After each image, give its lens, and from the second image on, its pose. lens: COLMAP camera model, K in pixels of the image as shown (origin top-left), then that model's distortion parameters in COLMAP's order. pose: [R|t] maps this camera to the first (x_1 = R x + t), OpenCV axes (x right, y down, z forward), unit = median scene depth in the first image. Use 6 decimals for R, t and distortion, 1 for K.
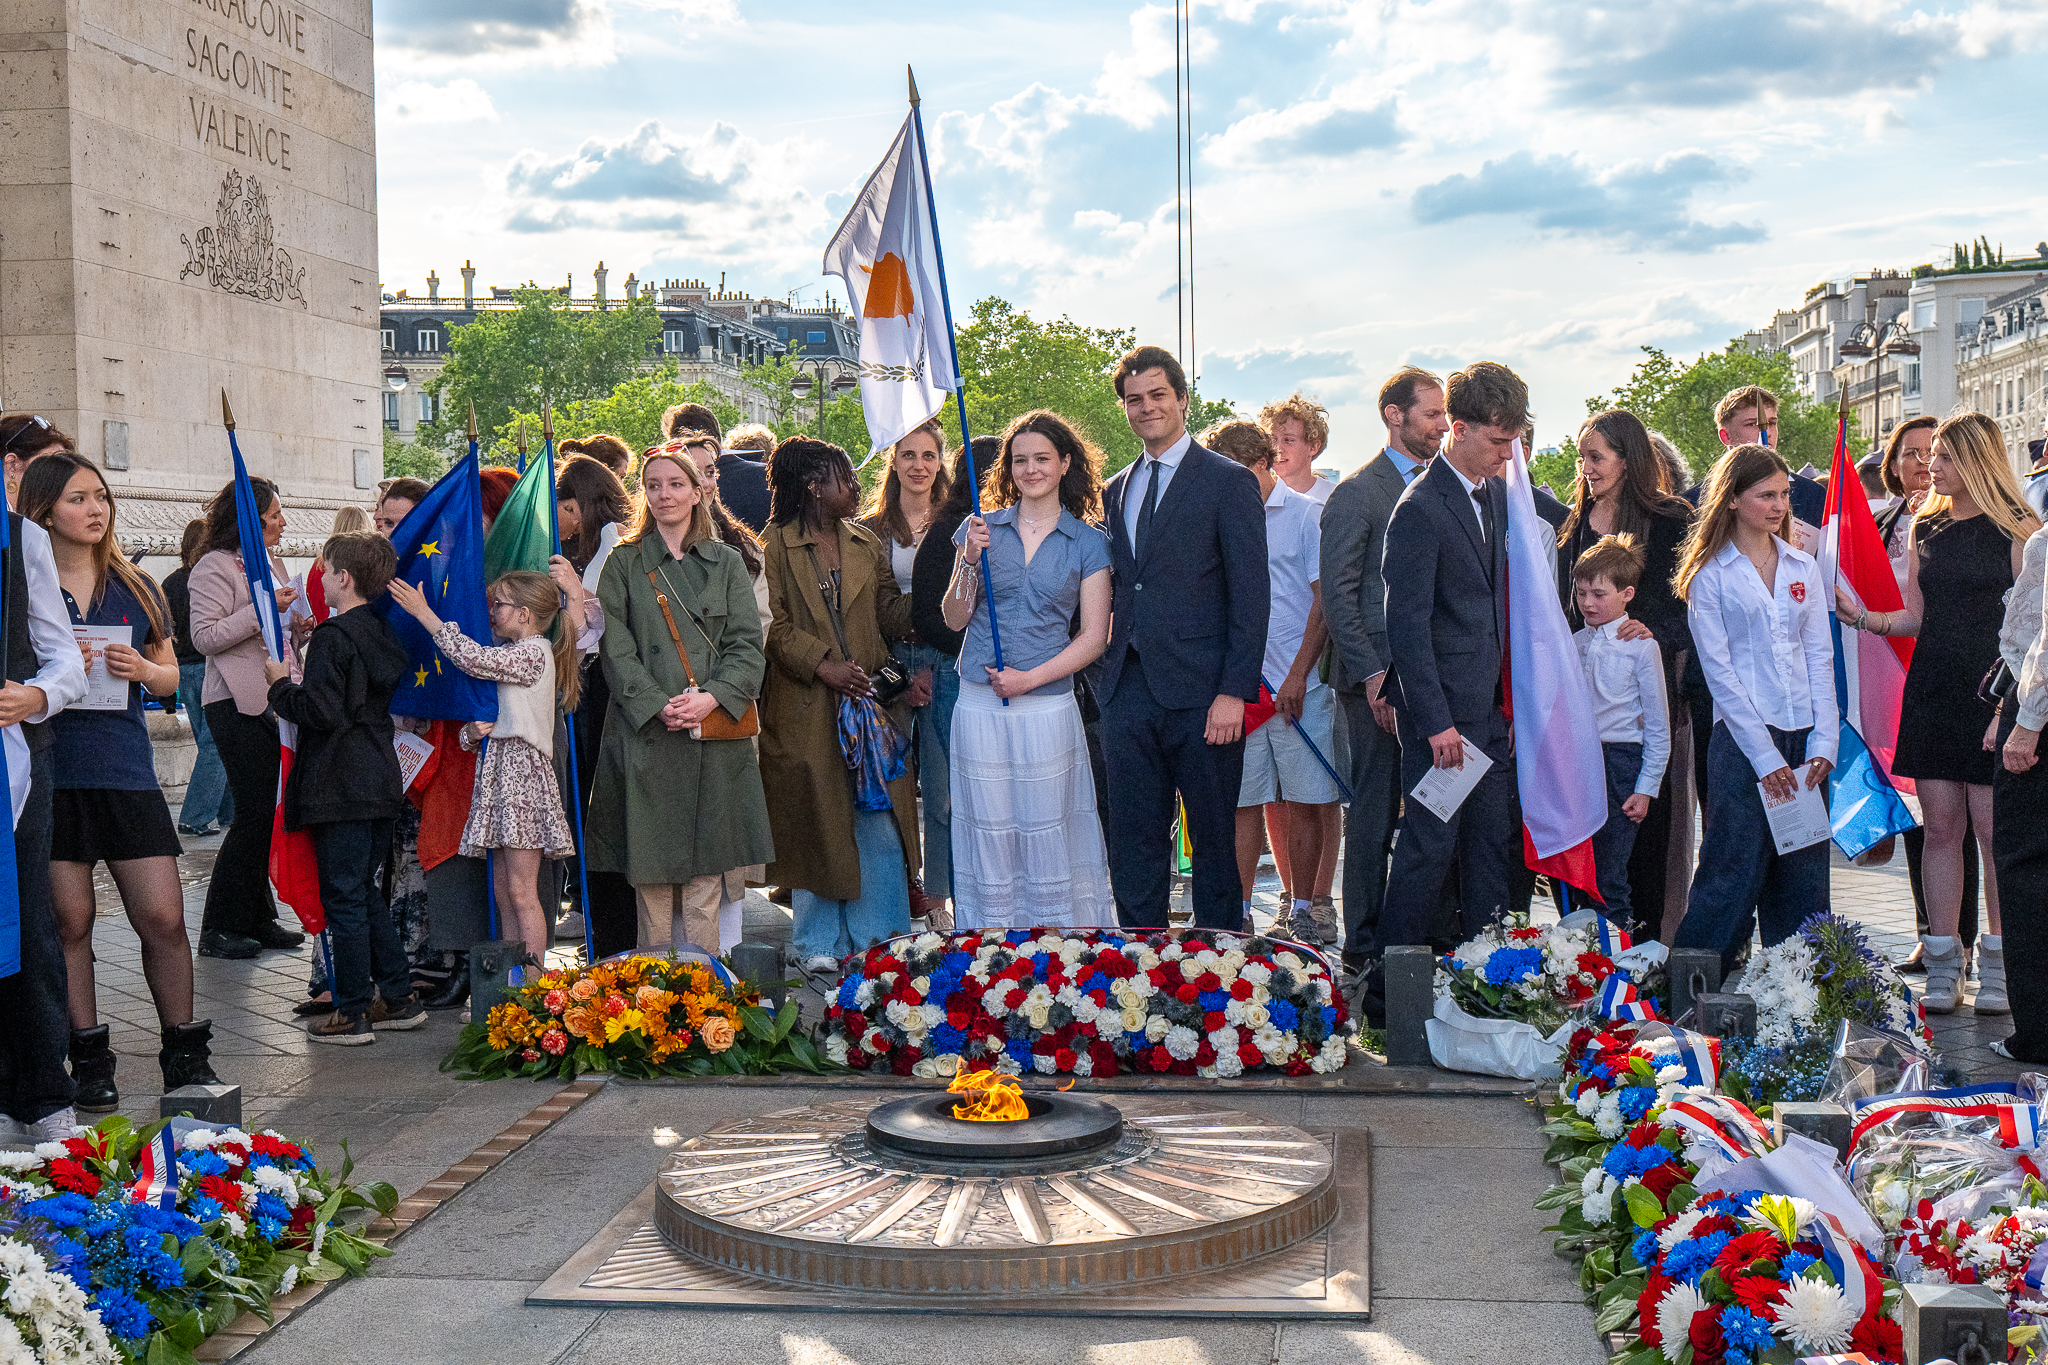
lens RADIAL K [[2696.8, 0, 1024.0], [0, 2696.8, 682.5], [0, 0, 1]] dist [0.010200, -0.046854]
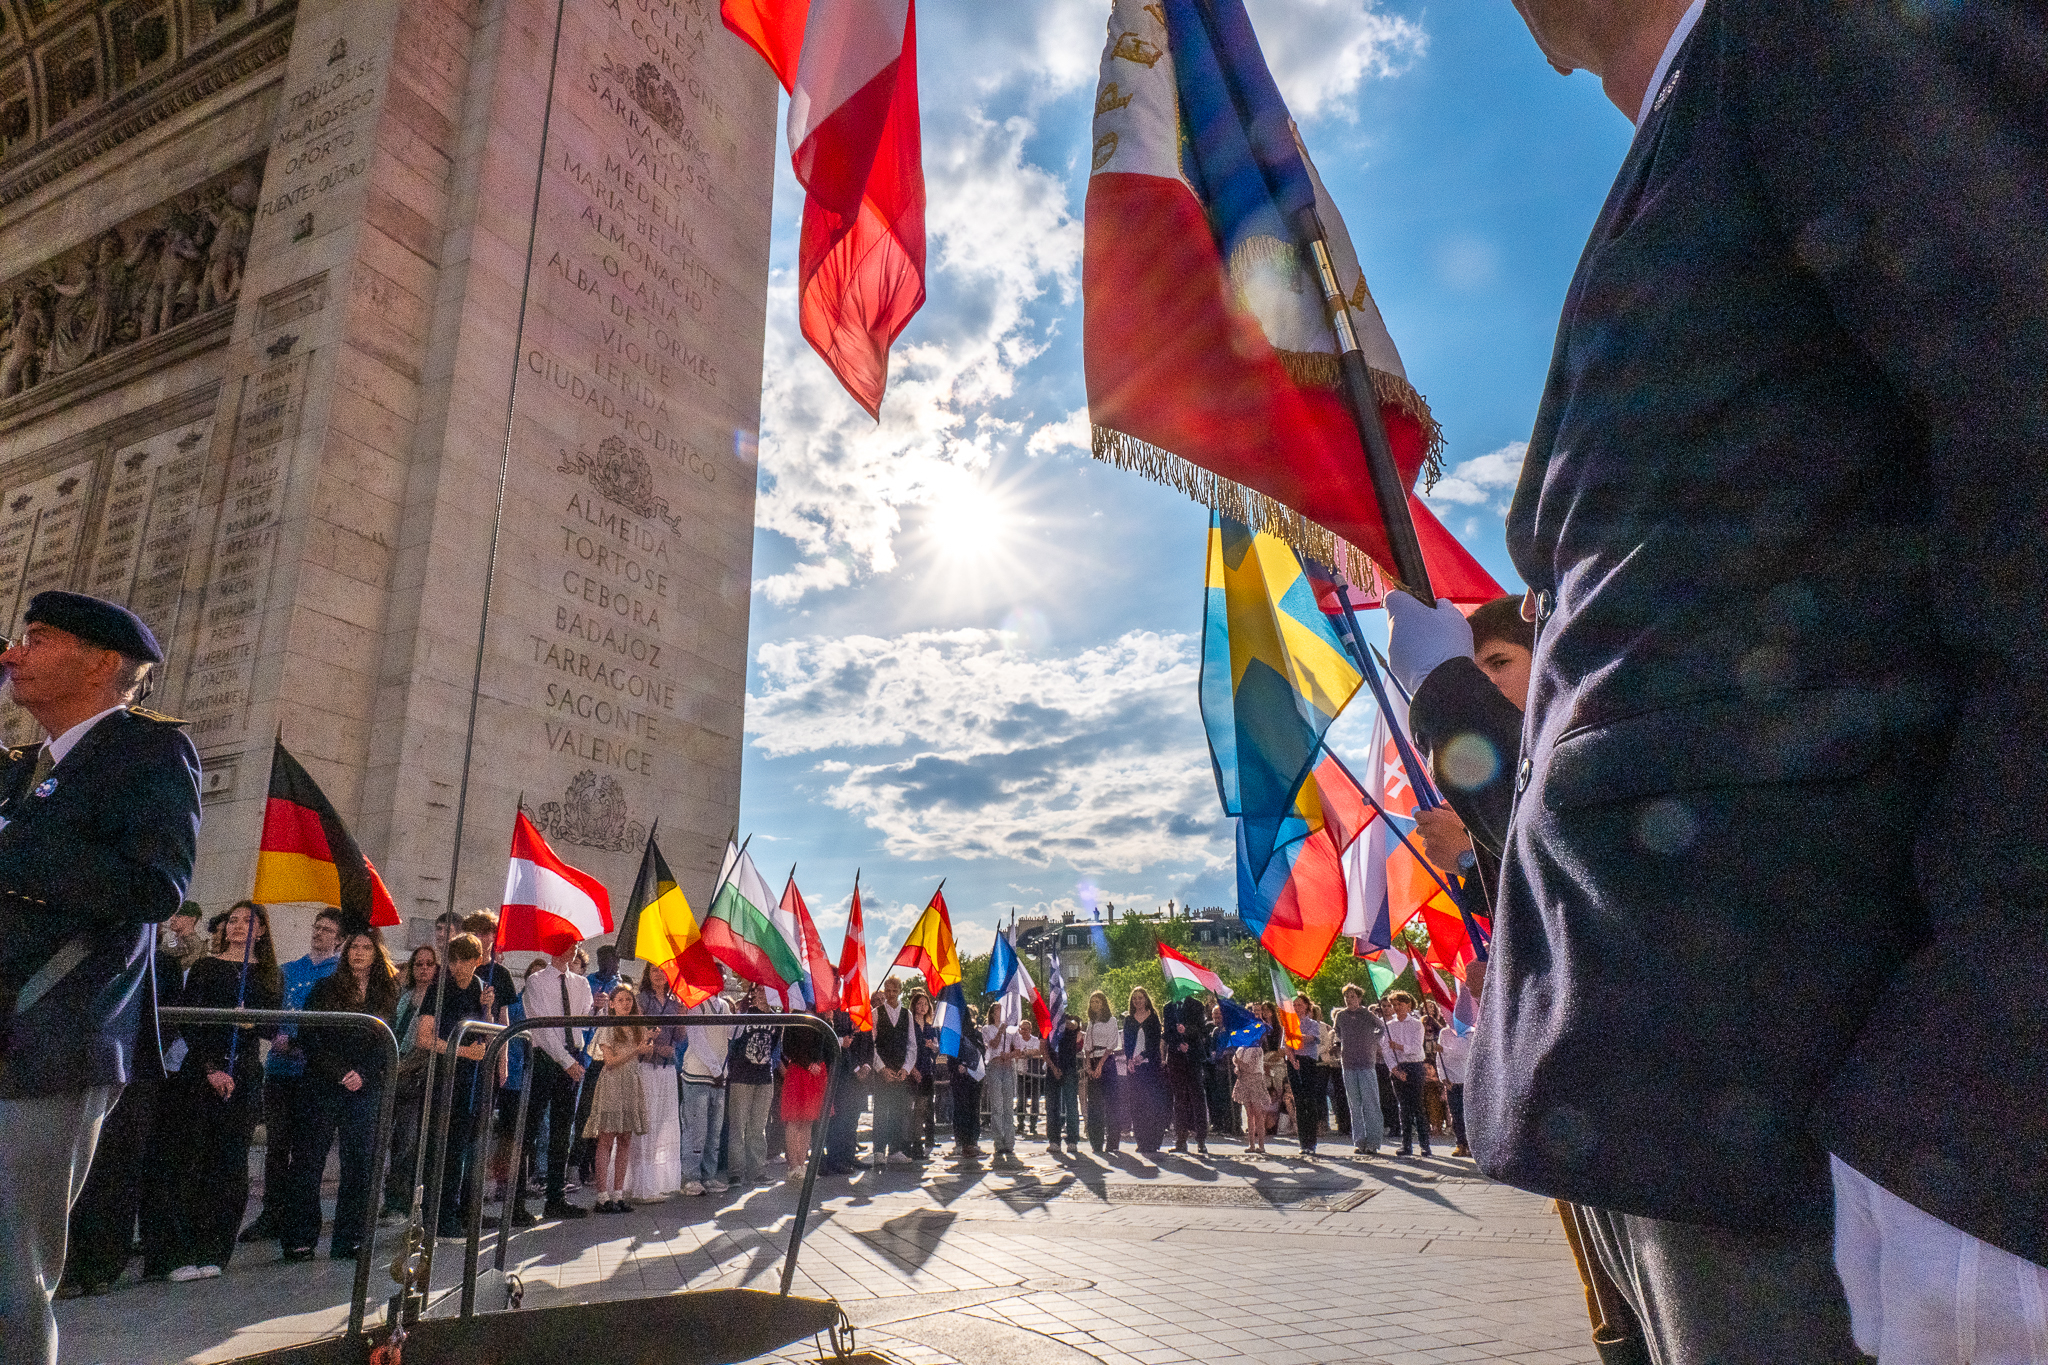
lens RADIAL K [[1204.2, 0, 1026.9], [0, 1204.2, 695.5], [0, 0, 1]] dist [-0.025180, 0.016961]
pose [[0.952334, -0.092643, -0.290650, 0.185154], [-0.006788, 0.946100, -0.323804, 0.000252], [0.304982, 0.310343, 0.900374, 0.440548]]
